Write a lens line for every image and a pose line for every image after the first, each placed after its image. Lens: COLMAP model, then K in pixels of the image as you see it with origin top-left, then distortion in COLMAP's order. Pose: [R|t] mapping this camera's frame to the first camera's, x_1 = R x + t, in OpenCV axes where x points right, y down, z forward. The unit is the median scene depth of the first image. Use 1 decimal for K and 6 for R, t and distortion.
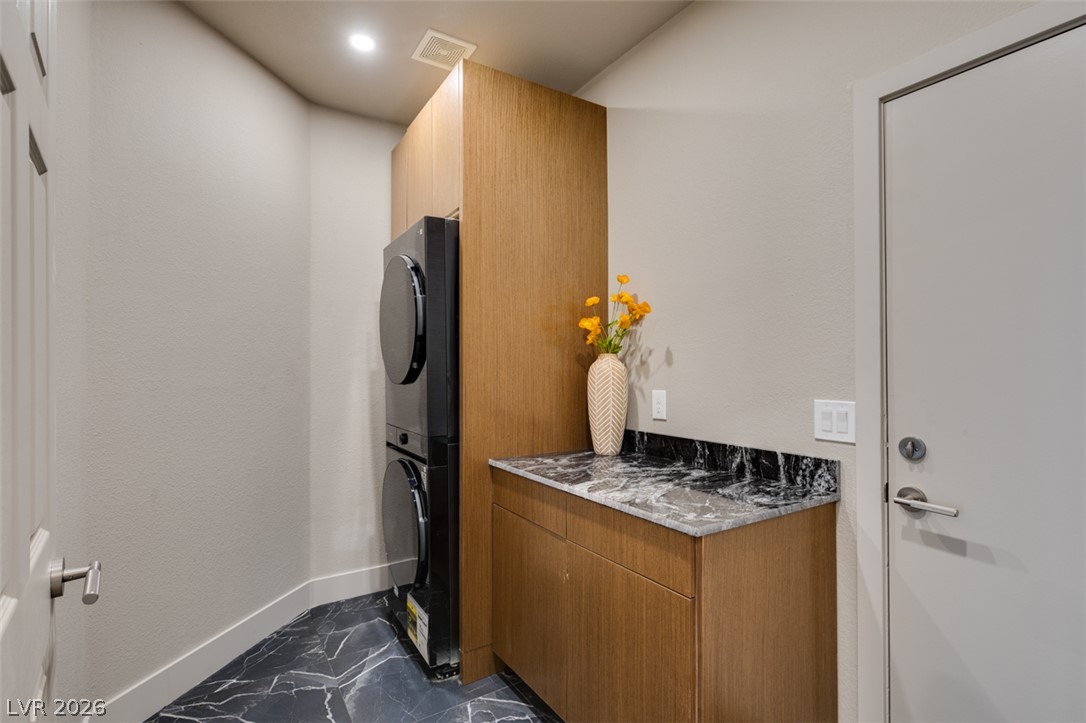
lens RADIAL K [[509.7, 0, 546.2], [0, 509.7, 361.9], [0, 0, 1]] dist [-0.000426, 0.000038]
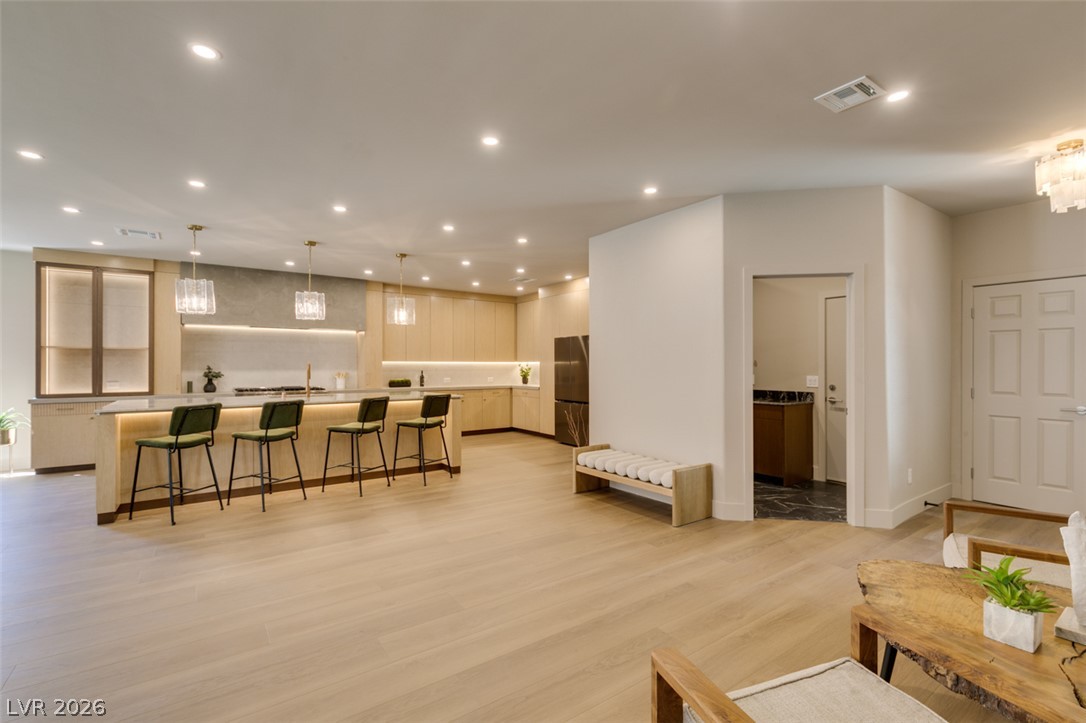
lens RADIAL K [[487.3, 0, 541.6], [0, 487.3, 363.4], [0, 0, 1]] dist [-0.003592, -0.000433]
pose [[0.998308, 0.007415, 0.057665, -1.586720], [-0.007453, 0.999972, 0.000439, -0.002053], [-0.057660, -0.000868, 0.998336, -2.388620]]
